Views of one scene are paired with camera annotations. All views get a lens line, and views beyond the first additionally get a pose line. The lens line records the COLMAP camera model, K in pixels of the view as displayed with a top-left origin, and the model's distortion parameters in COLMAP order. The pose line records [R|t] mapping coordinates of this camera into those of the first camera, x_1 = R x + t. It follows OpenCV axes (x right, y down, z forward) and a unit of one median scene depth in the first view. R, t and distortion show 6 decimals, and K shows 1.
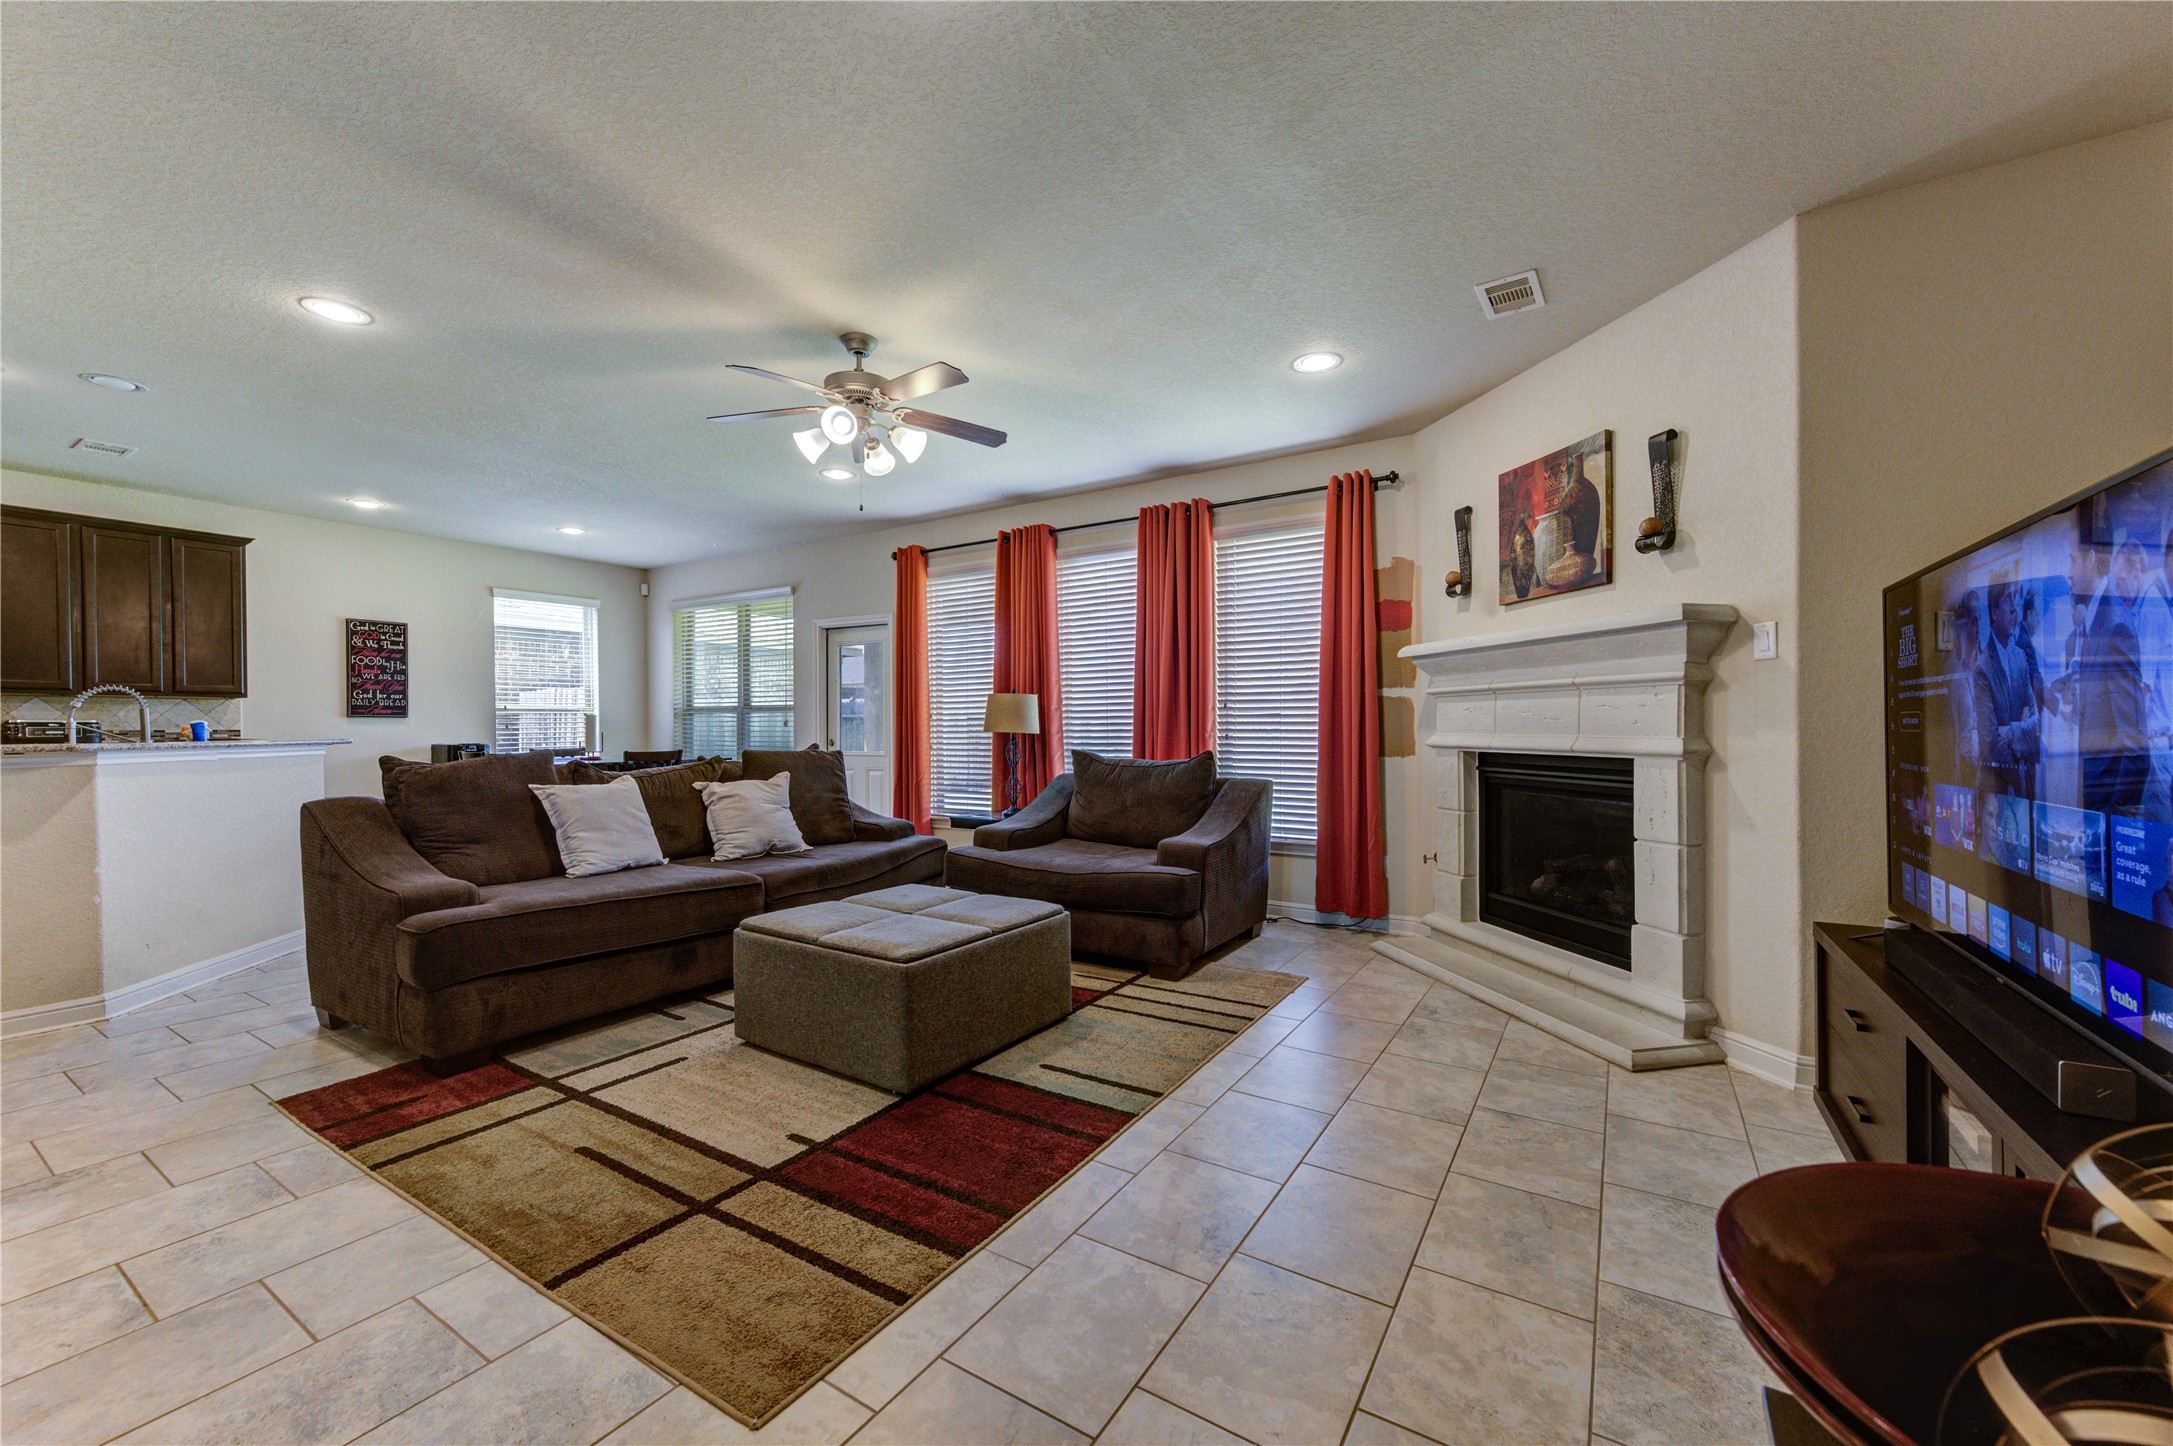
lens RADIAL K [[851.1, 0, 1088.2], [0, 851.1, 730.2], [0, 0, 1]] dist [0.002439, 0.000565]
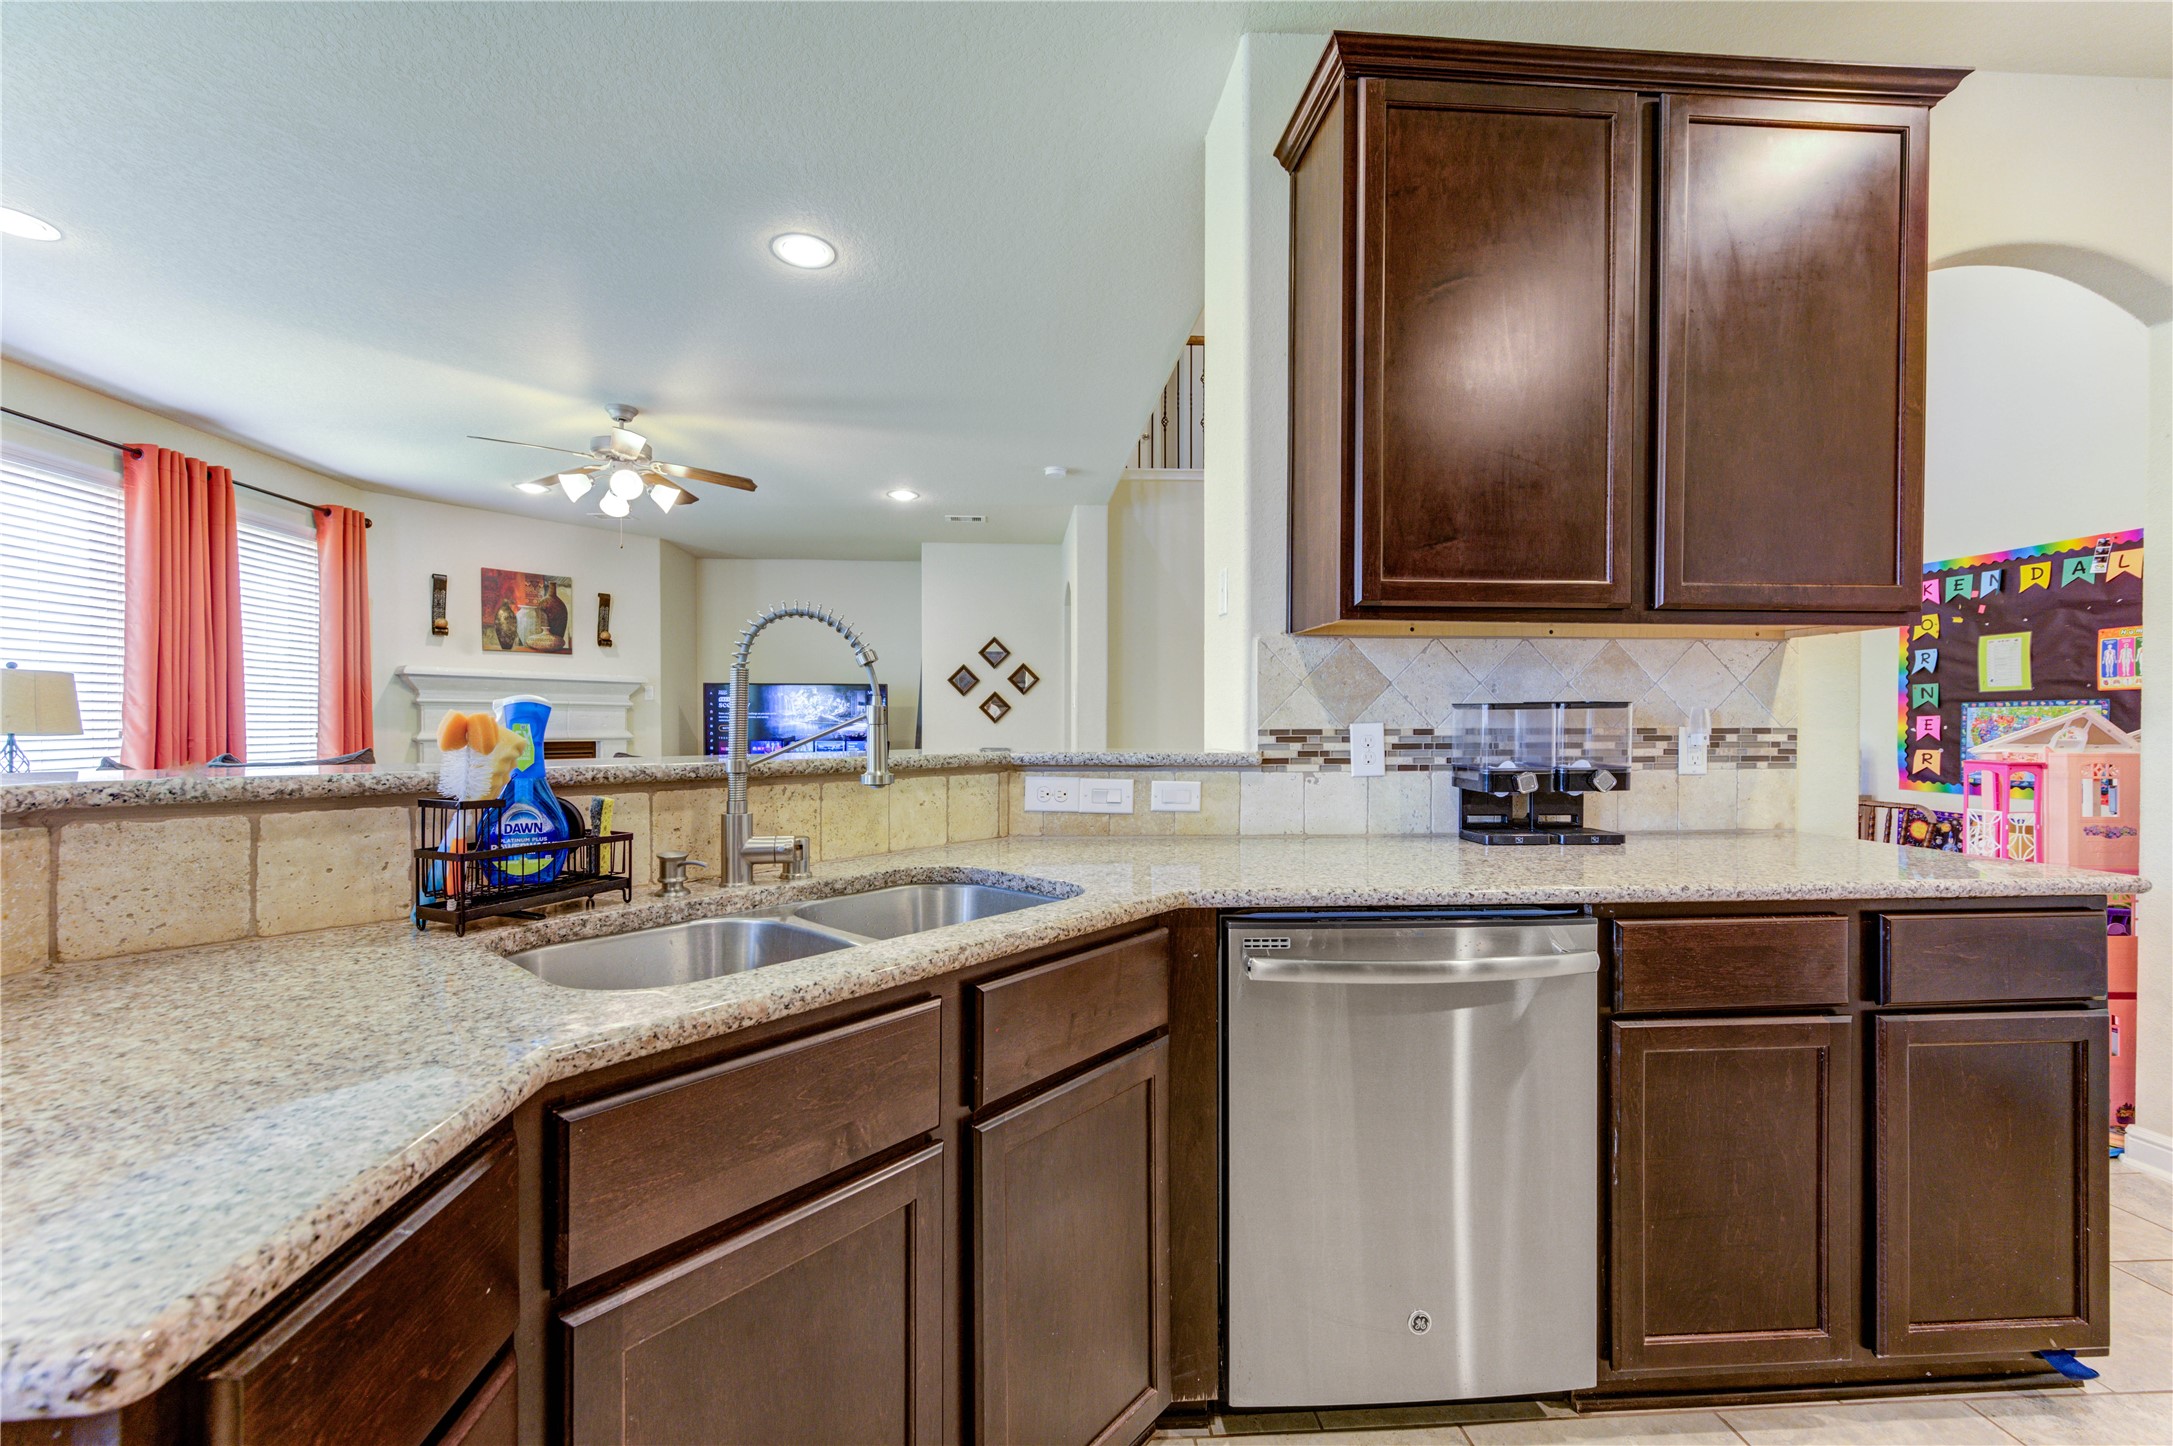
lens RADIAL K [[851.1, 0, 1054.7], [0, 851.1, 725.1], [0, 0, 1]] dist [0.002439, 0.000565]
pose [[-0.590713, 0.003545, 0.806874, -1.623677], [0.006269, 0.999980, 0.000197, 0.000606], [-0.806857, 0.005175, -0.590724, 1.225541]]
